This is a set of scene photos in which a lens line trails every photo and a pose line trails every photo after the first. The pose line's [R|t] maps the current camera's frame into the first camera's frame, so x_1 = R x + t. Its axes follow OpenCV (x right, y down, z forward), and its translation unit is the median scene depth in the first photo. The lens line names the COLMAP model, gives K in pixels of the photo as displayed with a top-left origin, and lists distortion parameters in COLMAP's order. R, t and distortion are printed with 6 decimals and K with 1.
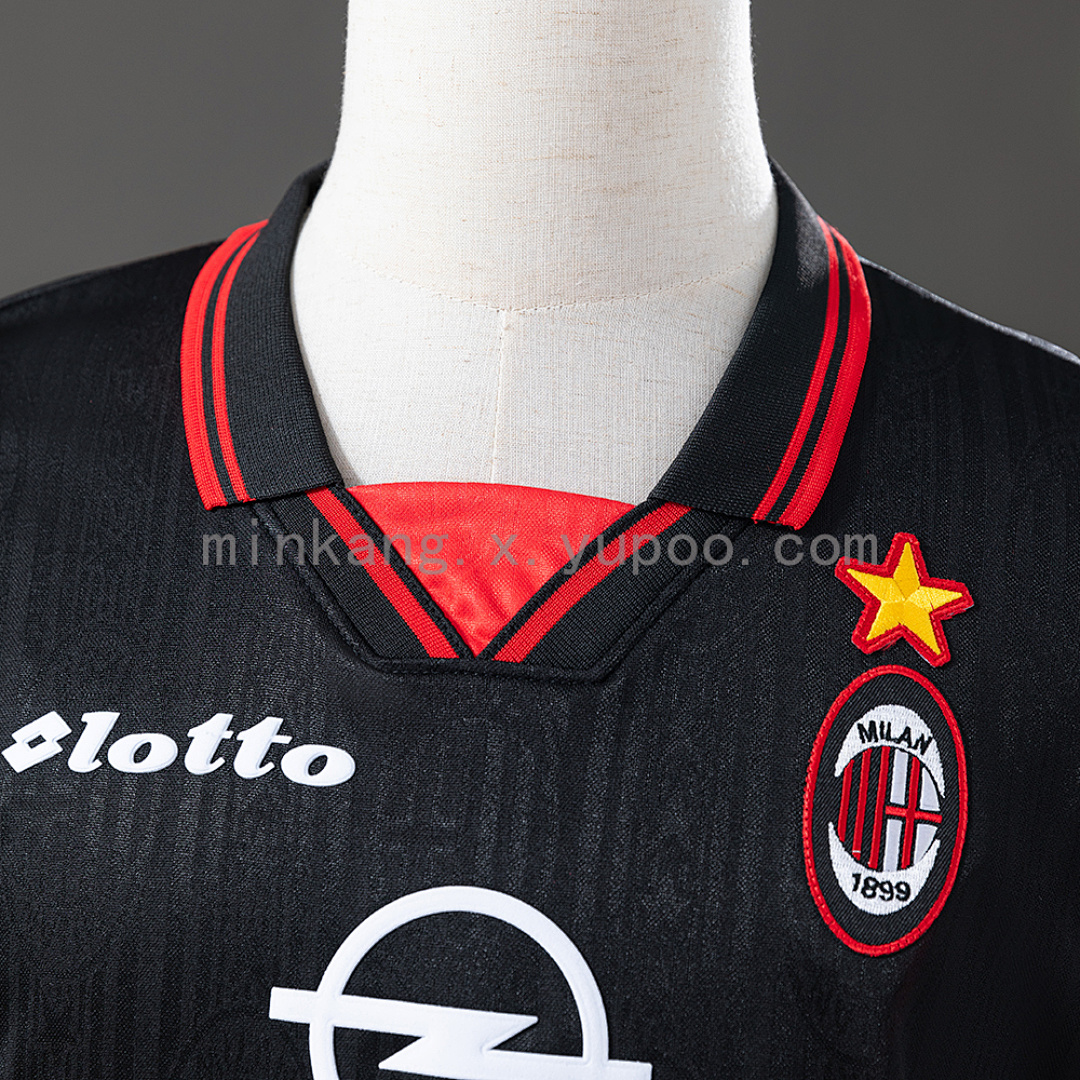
lens RADIAL K [[2644.2, 0, 540.0], [0, 2644.2, 540.0], [0, 0, 1]] dist [-0.144570, 0.397558]
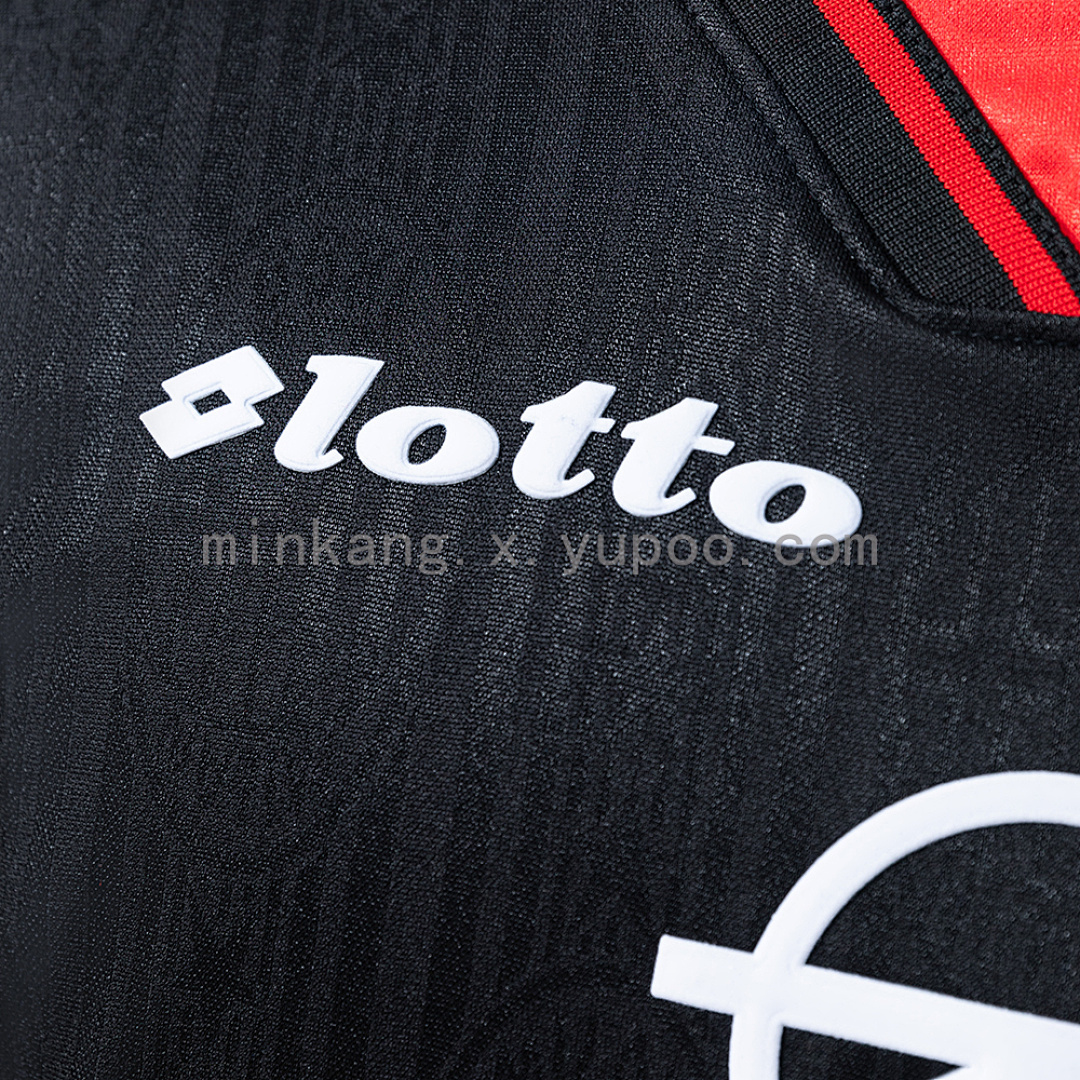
lens RADIAL K [[2413.2, 0, 540.0], [0, 2413.2, 540.0], [0, 0, 1]] dist [-0.009173, 0.035155]
pose [[0.994621, 0.093435, 0.044718, -0.150330], [-0.098484, 0.986783, 0.128683, 0.037539], [-0.032104, -0.132394, 0.990677, 0.544055]]
